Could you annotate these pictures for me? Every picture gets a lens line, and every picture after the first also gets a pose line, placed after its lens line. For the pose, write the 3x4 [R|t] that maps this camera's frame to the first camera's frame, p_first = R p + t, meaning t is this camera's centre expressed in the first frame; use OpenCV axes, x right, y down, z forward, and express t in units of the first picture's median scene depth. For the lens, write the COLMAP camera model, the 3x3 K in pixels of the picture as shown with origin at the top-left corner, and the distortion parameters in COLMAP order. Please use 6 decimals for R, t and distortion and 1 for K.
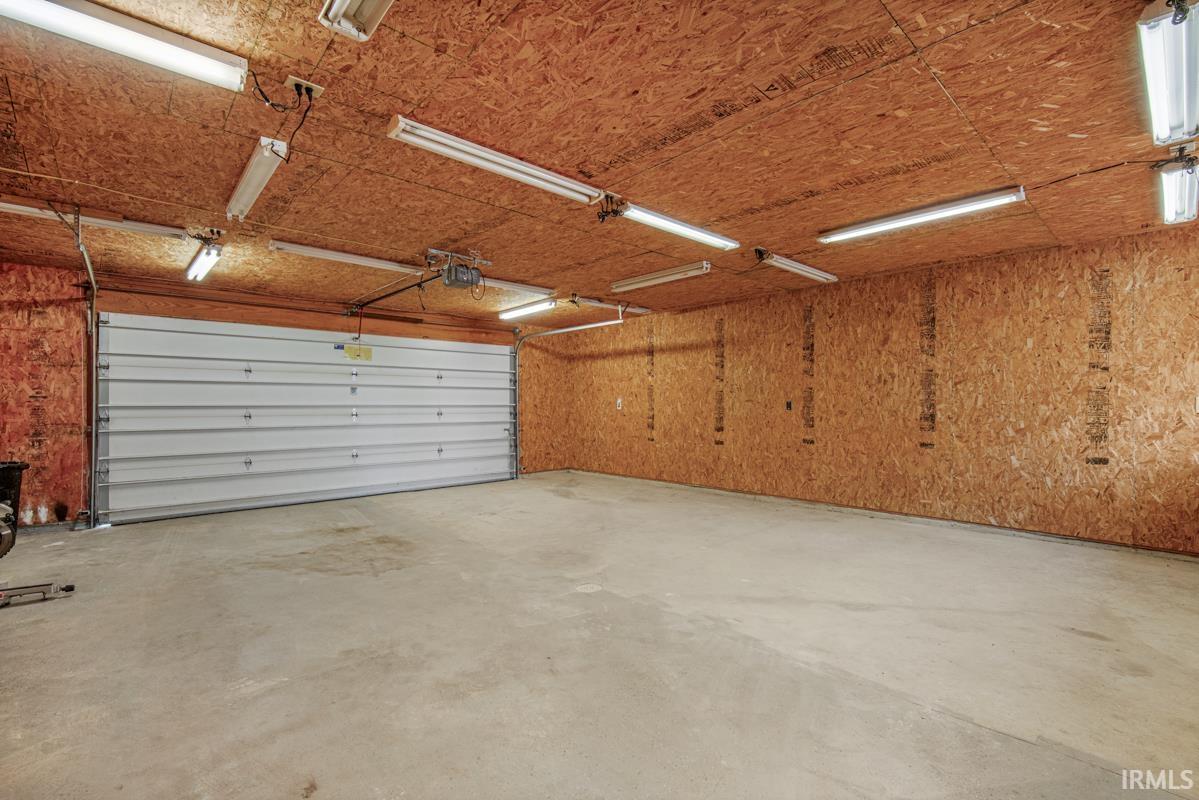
lens RADIAL K [[538.1, 0, 601.5], [0, 538.1, 403.2], [0, 0, 1]] dist [-0.009906, 0.000095]
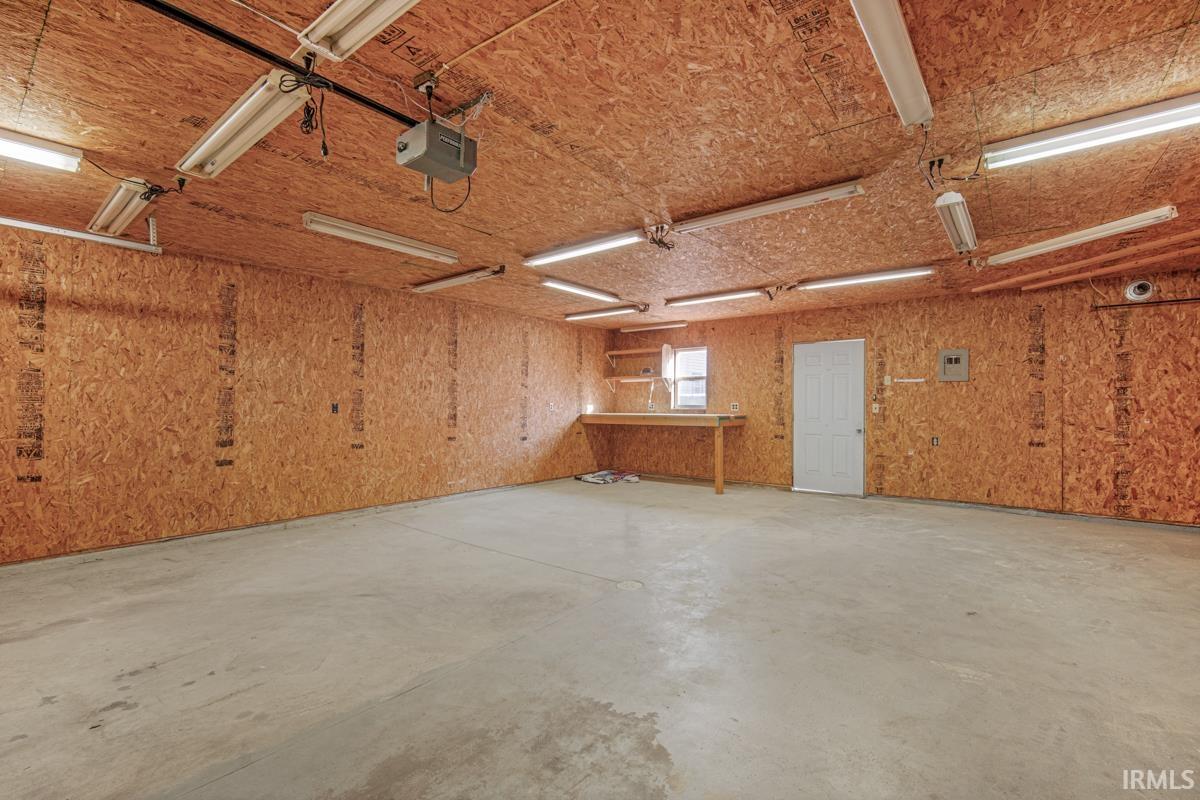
lens RADIAL K [[538.6, 0, 600.2], [0, 538.6, 400.9], [0, 0, 1]] dist [-0.009906, 0.000095]
pose [[-0.167972, 0.011956, 0.985719, -0.633740], [0.000579, 0.999927, -0.012029, 0.003269], [-0.985792, -0.001450, -0.167967, 0.755982]]
